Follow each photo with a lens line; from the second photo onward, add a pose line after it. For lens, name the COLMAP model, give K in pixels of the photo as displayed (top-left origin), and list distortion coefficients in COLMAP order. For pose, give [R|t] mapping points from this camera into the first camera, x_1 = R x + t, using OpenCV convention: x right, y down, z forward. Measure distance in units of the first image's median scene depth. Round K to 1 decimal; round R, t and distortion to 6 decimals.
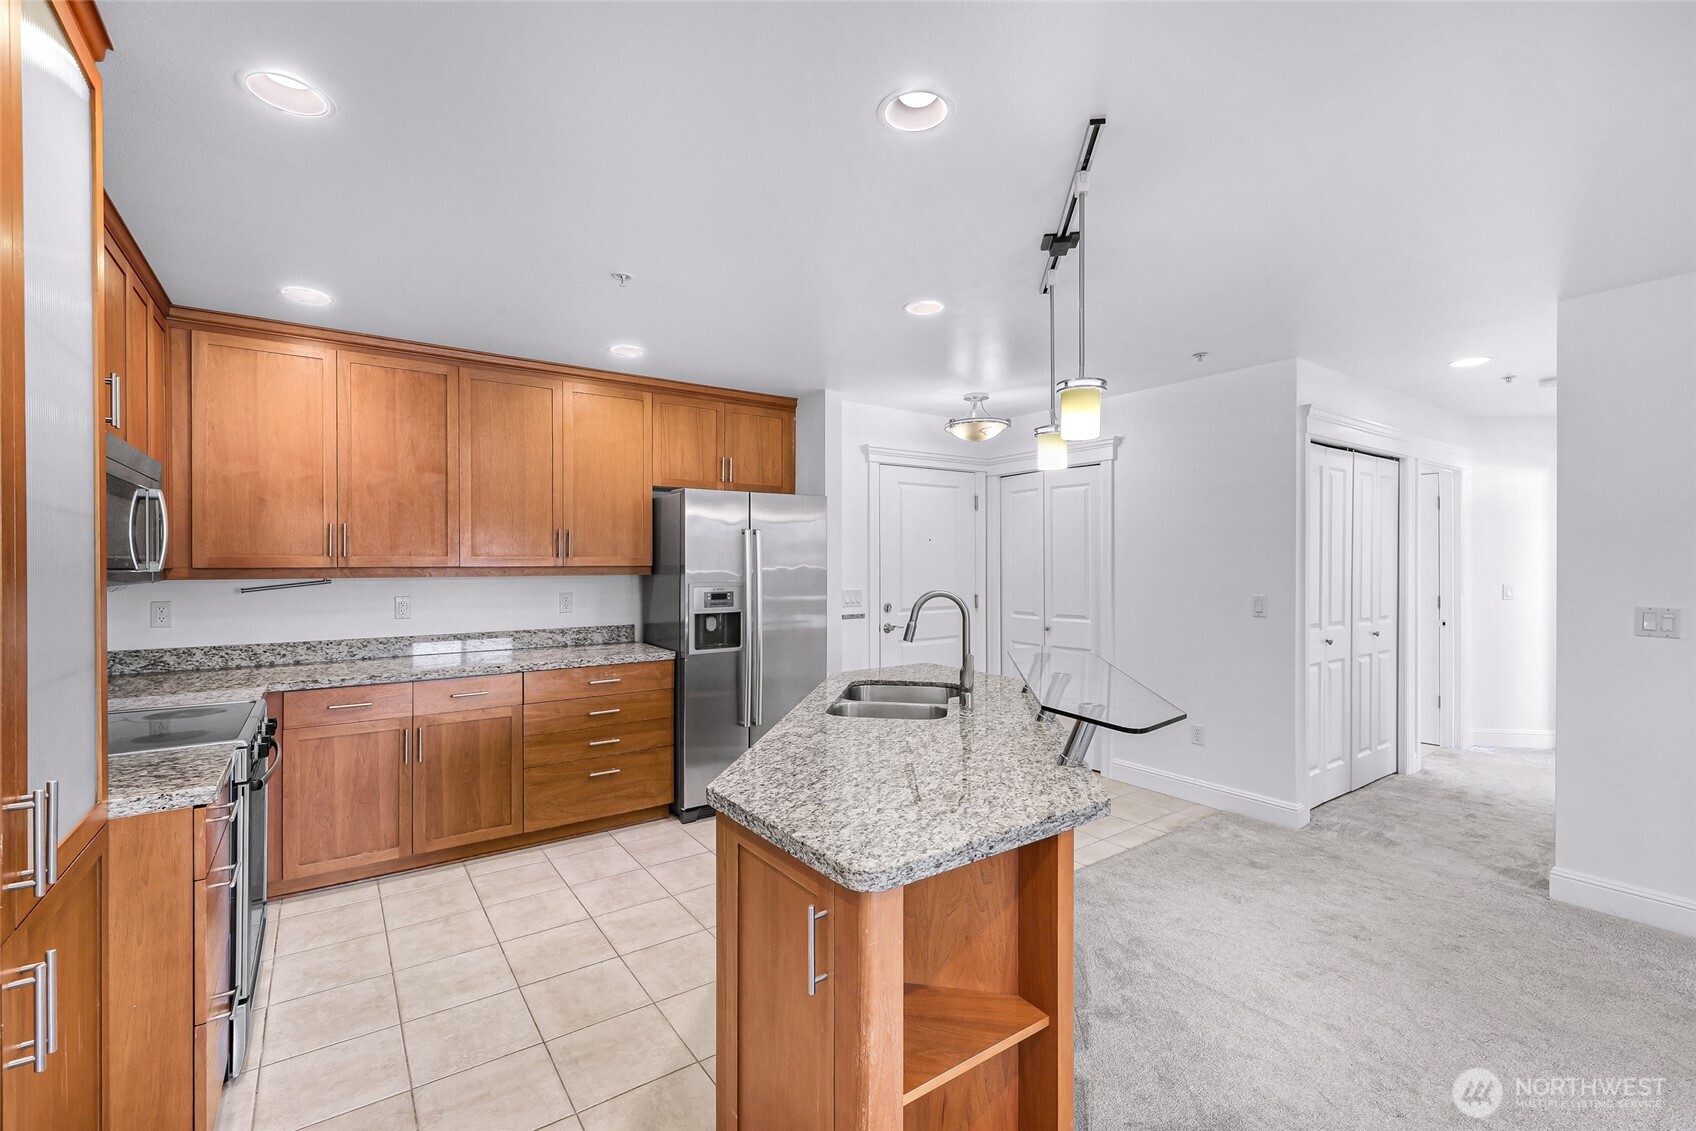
lens RADIAL K [[726.0, 0, 828.5], [0, 726.0, 554.9], [0, 0, 1]] dist [0.001628, -0.000101]
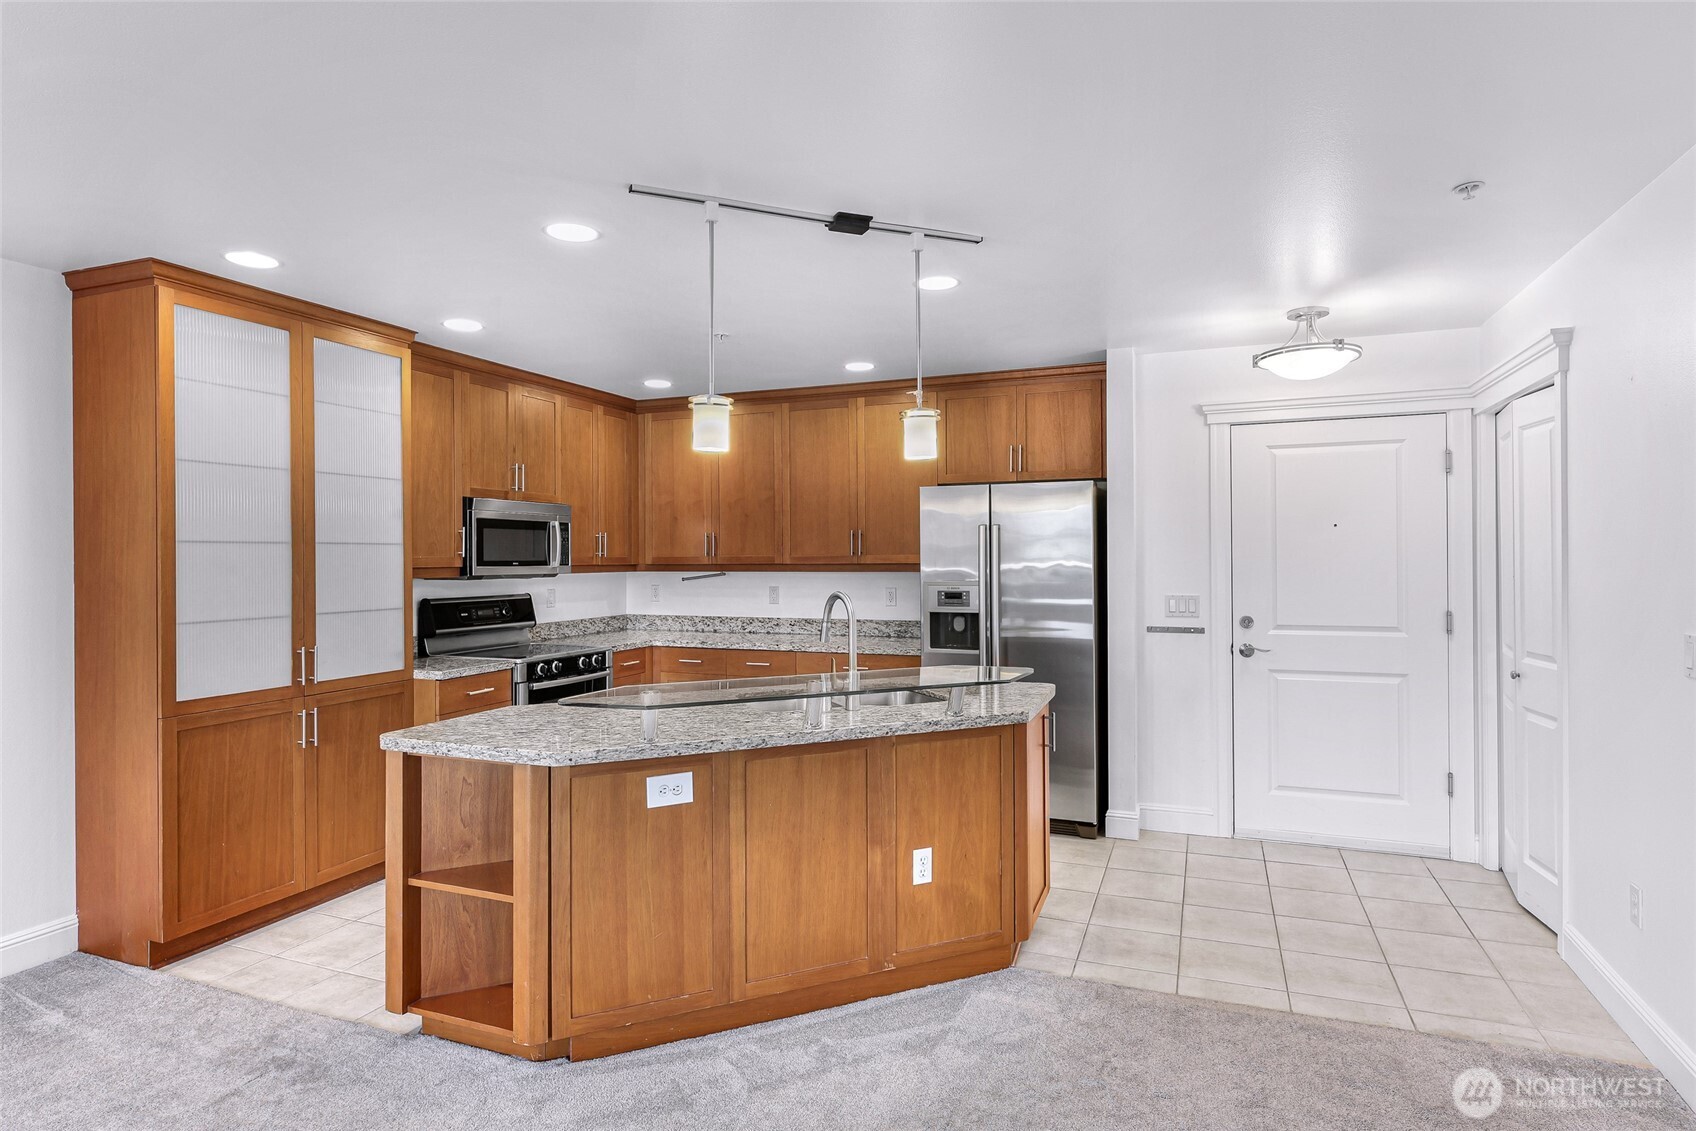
lens RADIAL K [[905.9, 0, 847.3], [0, 905.9, 550.8], [0, 0, 1]] dist [-0.001958, -0.000576]
pose [[0.551370, -0.005526, -0.834243, 0.787569], [0.012899, 0.999915, 0.001902, -0.006937], [0.834161, -0.011810, 0.551394, 0.217816]]
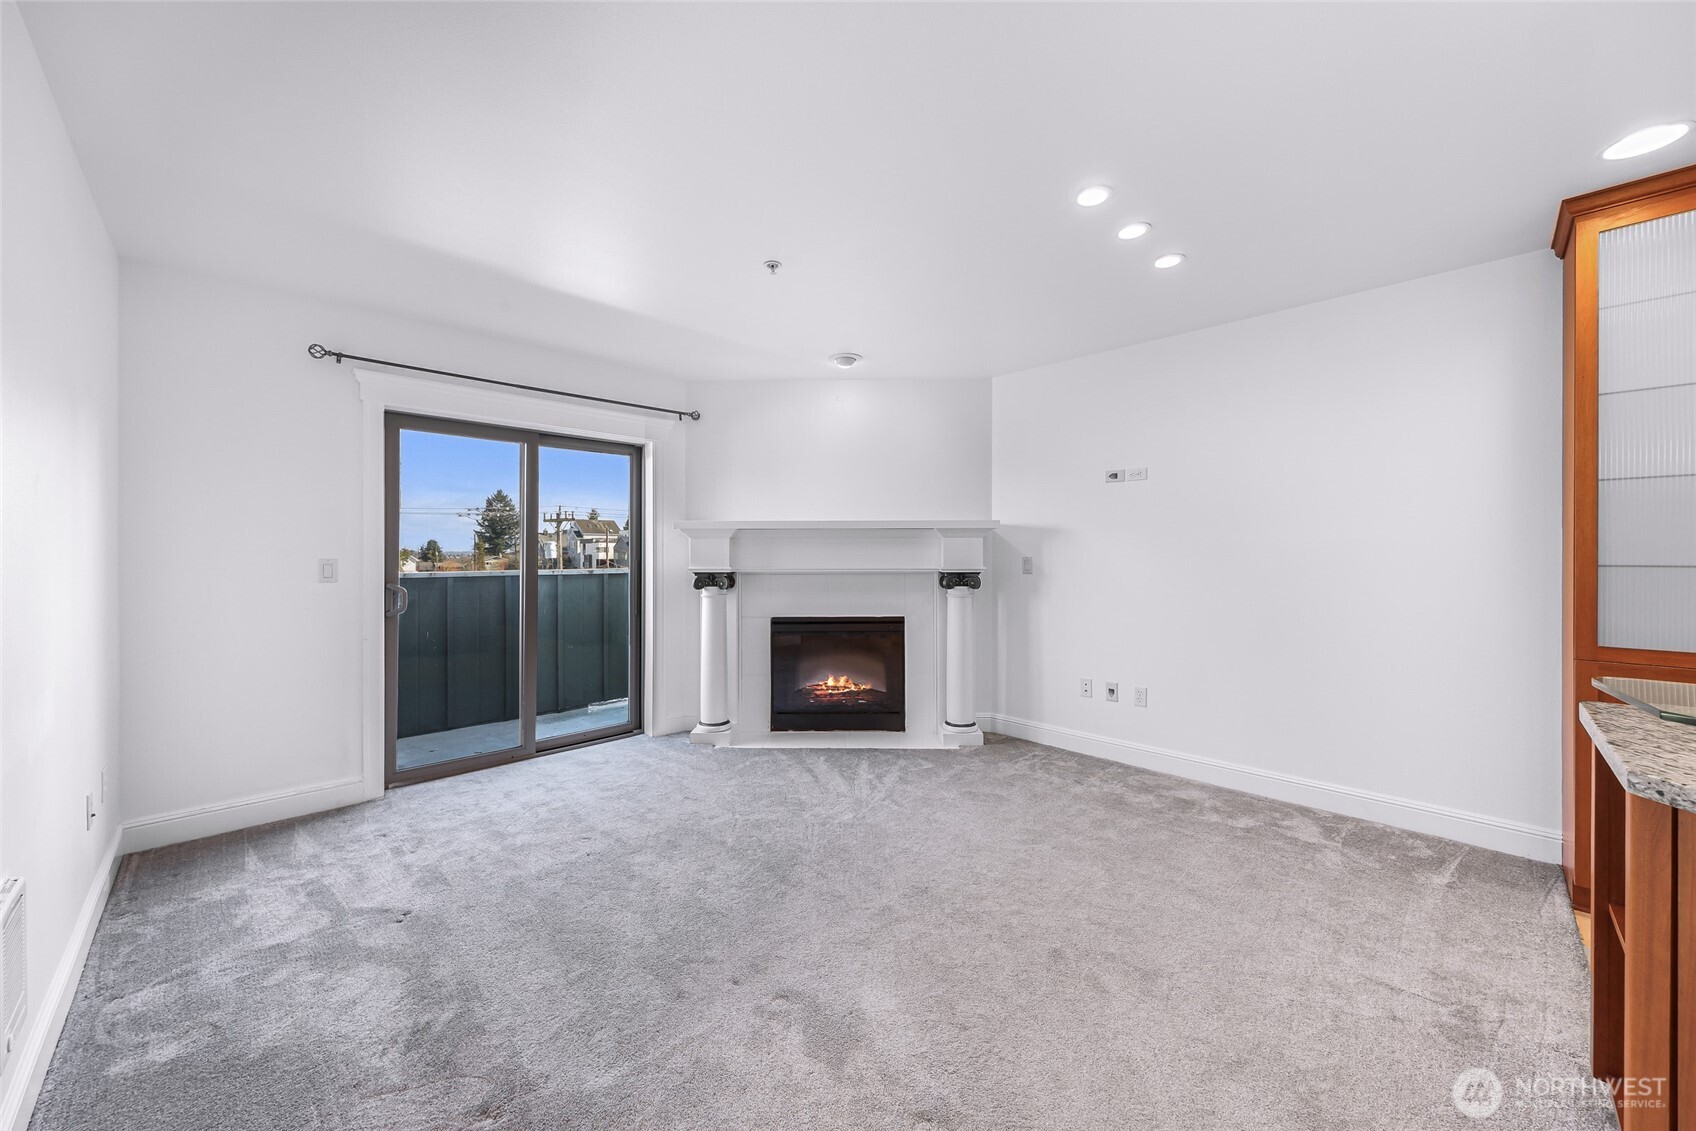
lens RADIAL K [[624.4, 0, 838.9], [0, 624.4, 555.7], [0, 0, 1]] dist [0.001804, 0.000087]
pose [[-0.986579, 0.003509, -0.163248, 0.512446], [0.004950, 0.999952, -0.008419, 0.045790], [0.163210, -0.009114, -0.986549, 0.588332]]
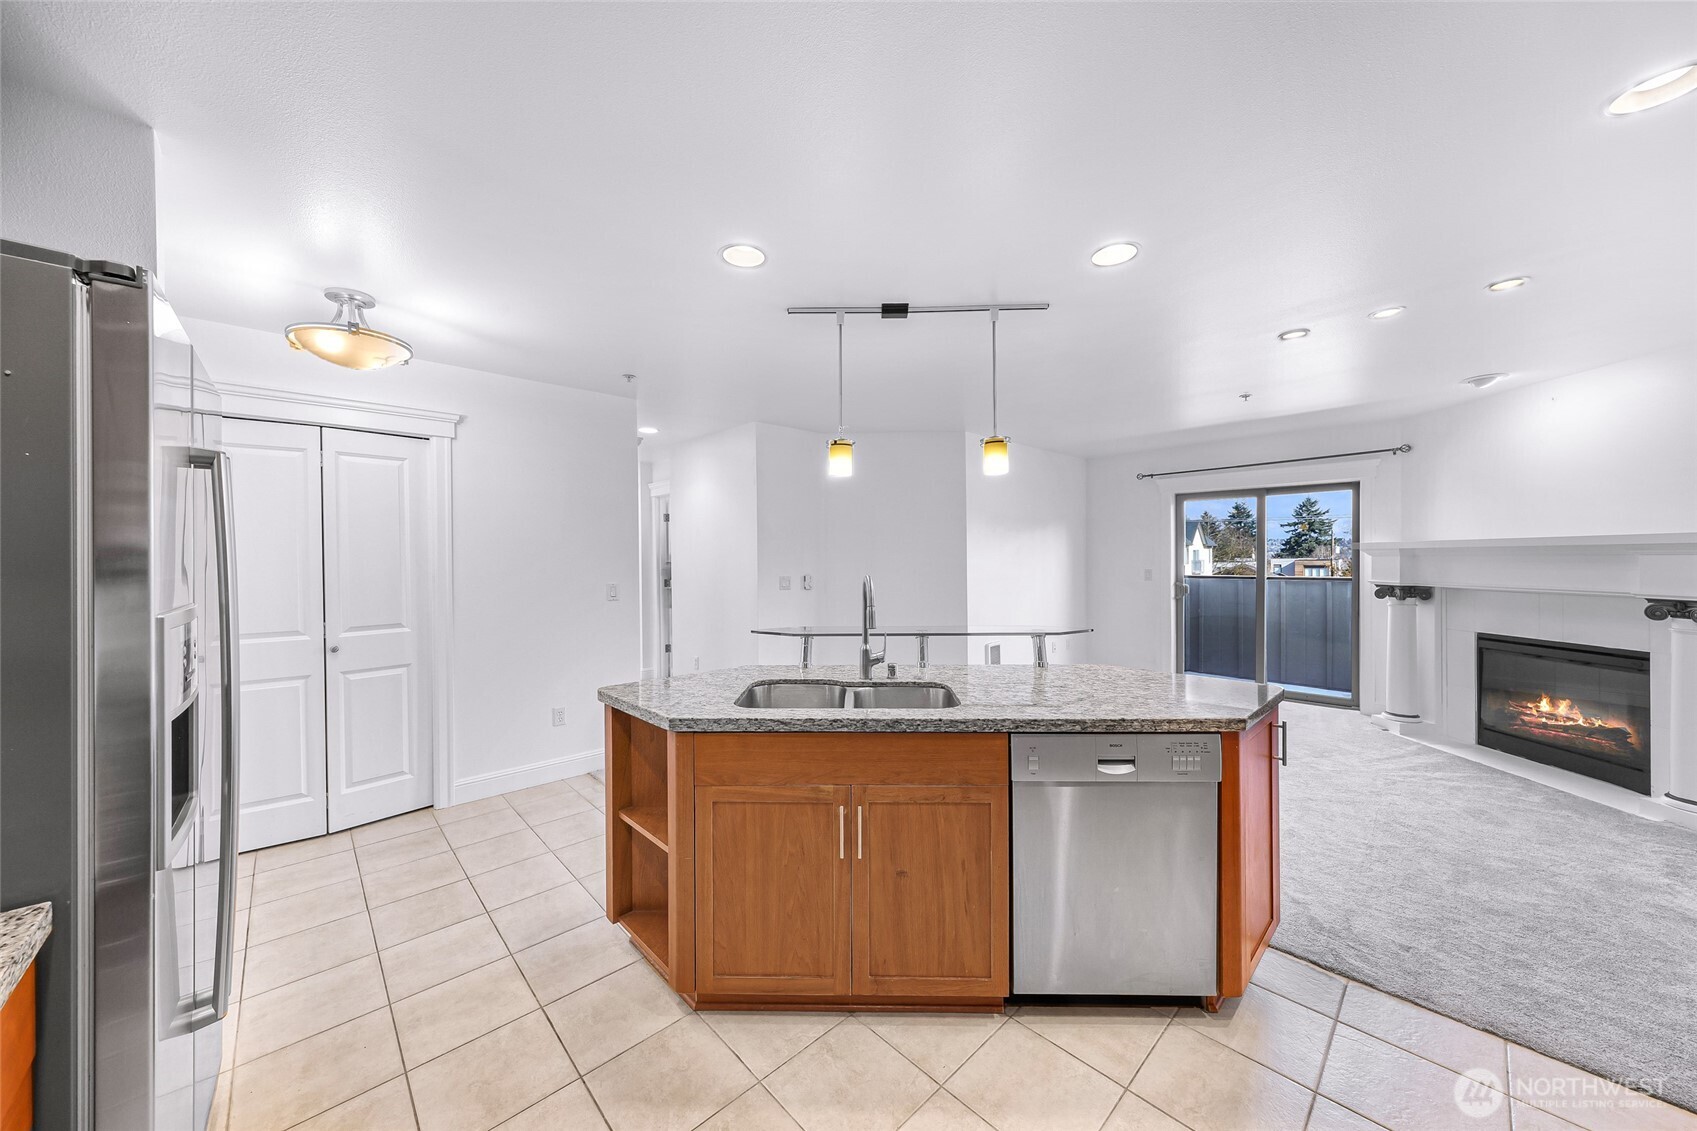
lens RADIAL K [[590.8, 0, 845.6], [0, 590.8, 558.9], [0, 0, 1]] dist [0.000165, -0.000013]
pose [[-0.146206, 0.002192, 0.989252, -0.451956], [-0.001877, 0.999995, -0.002493, 0.017046], [-0.989252, -0.002222, -0.146201, 0.762728]]
